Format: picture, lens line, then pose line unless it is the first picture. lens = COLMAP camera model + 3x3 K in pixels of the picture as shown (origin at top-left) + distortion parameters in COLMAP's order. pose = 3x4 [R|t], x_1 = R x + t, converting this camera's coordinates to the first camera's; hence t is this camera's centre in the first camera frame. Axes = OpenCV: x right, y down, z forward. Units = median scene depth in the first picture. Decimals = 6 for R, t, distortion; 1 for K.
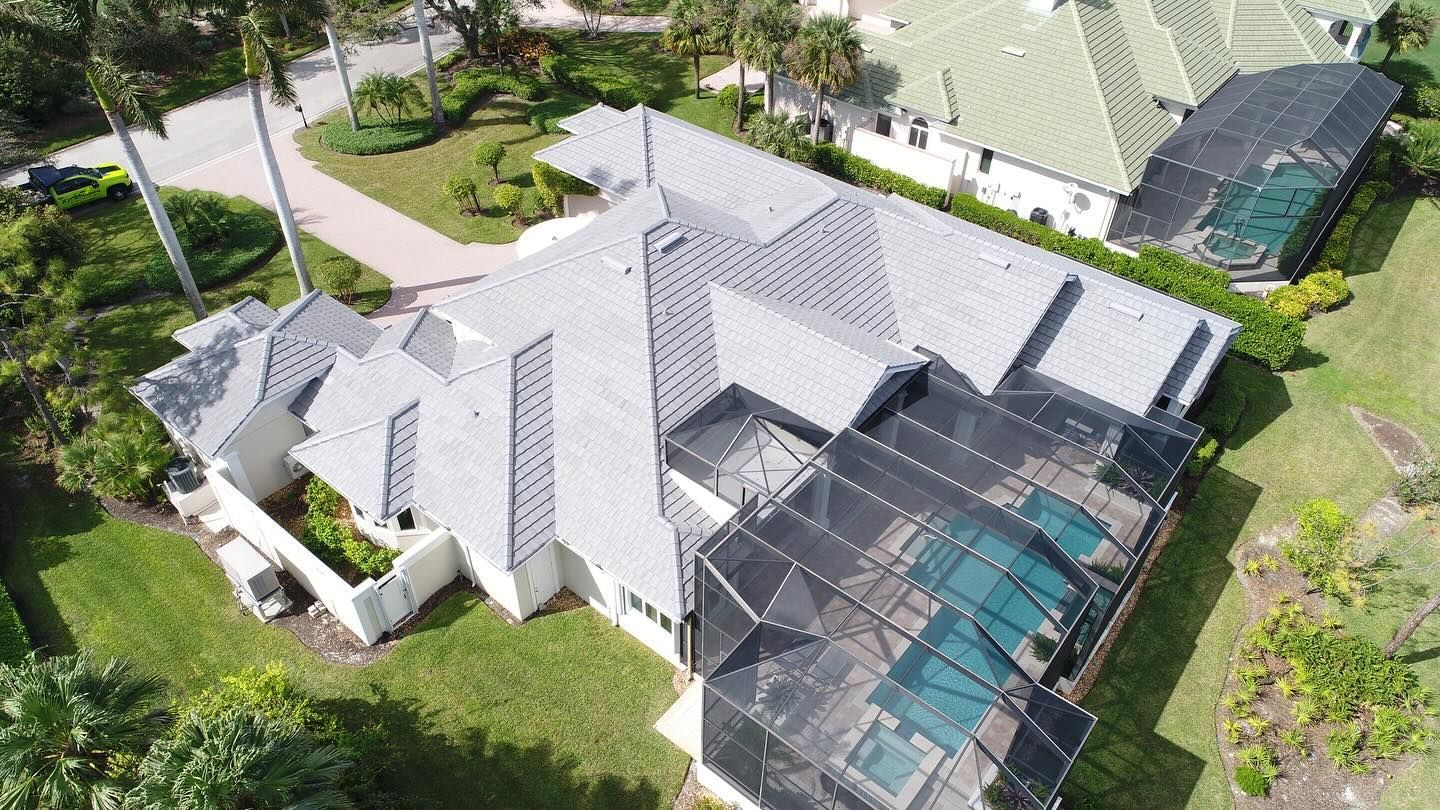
lens RADIAL K [[959.1, 0, 719.8], [0, 959.1, 404.1], [0, 0, 1]] dist [-0.001823, -0.000783]
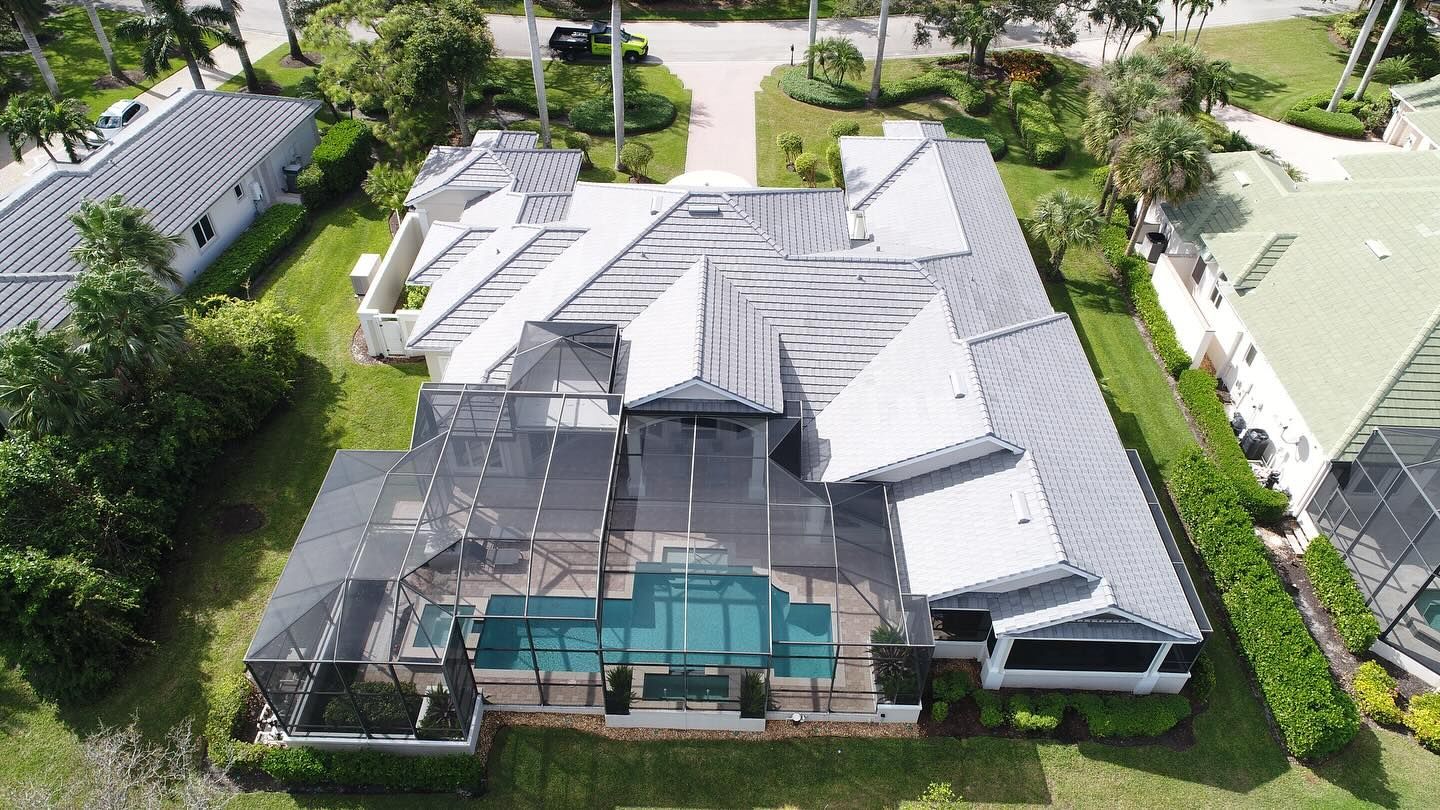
lens RADIAL K [[959.1, 0, 719.1], [0, 959.1, 405.7], [0, 0, 1]] dist [-0.001823, -0.000783]
pose [[0.615690, 0.520823, -0.591328, 0.504949], [-0.523008, 0.831400, 0.187716, -0.135887], [0.589397, 0.193694, 0.784279, 0.123008]]
